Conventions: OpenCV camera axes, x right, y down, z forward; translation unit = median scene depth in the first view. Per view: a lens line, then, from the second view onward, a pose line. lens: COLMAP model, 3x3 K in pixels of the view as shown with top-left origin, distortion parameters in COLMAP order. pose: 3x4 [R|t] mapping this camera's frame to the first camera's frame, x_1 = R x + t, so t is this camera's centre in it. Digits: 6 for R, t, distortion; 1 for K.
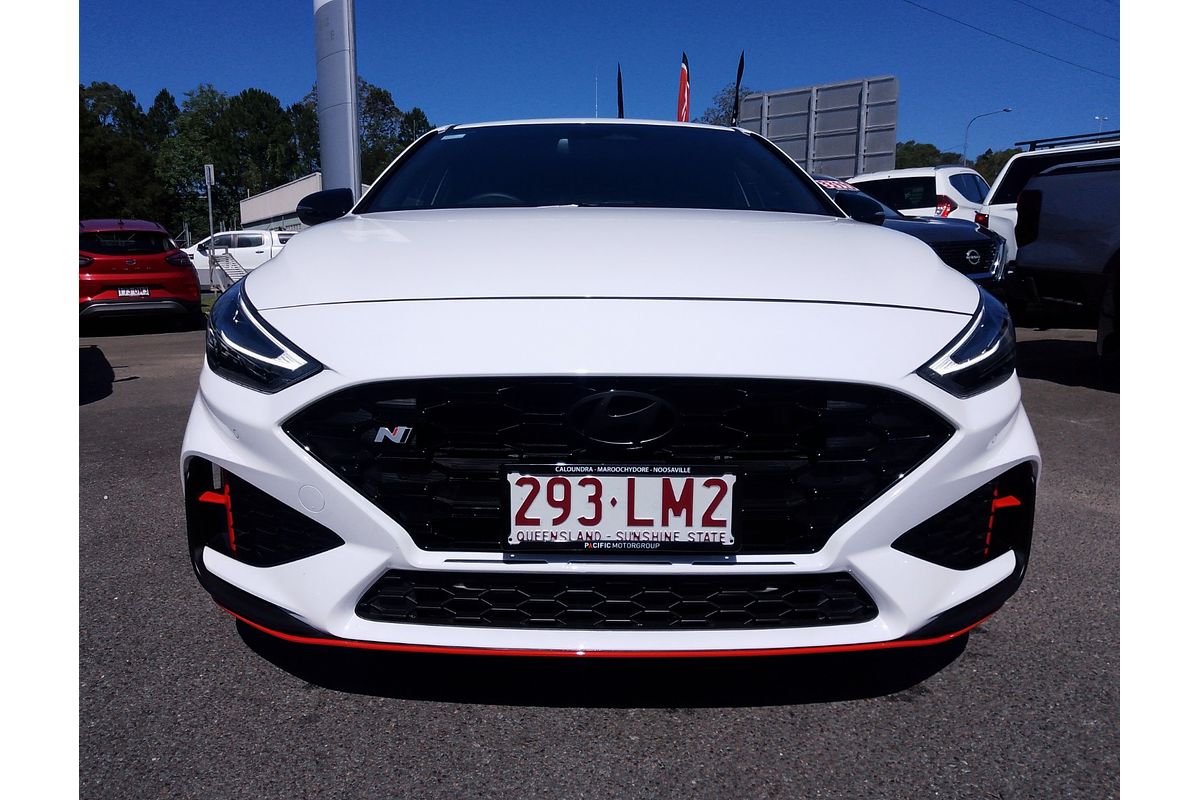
lens RADIAL K [[804.3, 0, 584.9], [0, 804.3, 401.3], [0, 0, 1]] dist [-0.003511, -0.004527]
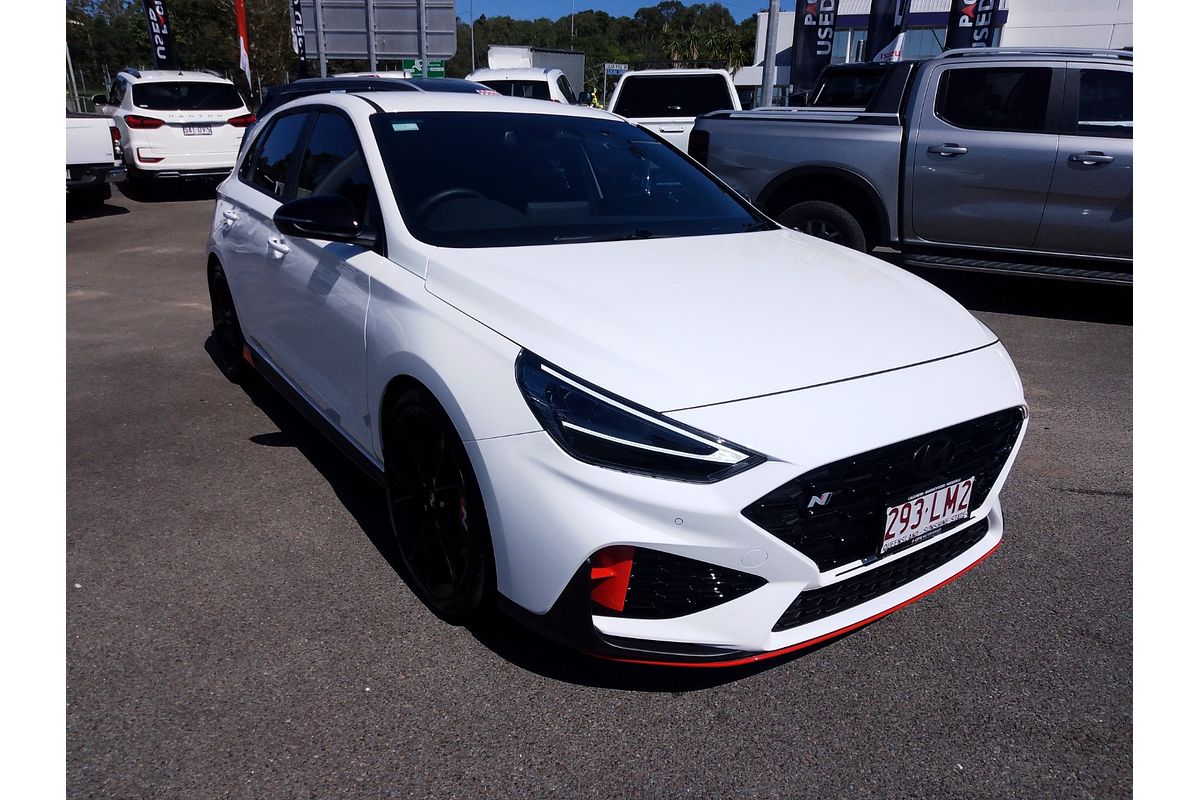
lens RADIAL K [[795.1, 0, 600.0], [0, 795.1, 400.0], [0, 0, 1]] dist [-0.006463, 0.007821]
pose [[0.828214, -0.162009, 0.536483, -1.158309], [0.070852, 0.979891, 0.186531, -0.373645], [-0.555915, -0.116476, 0.823038, 0.119667]]
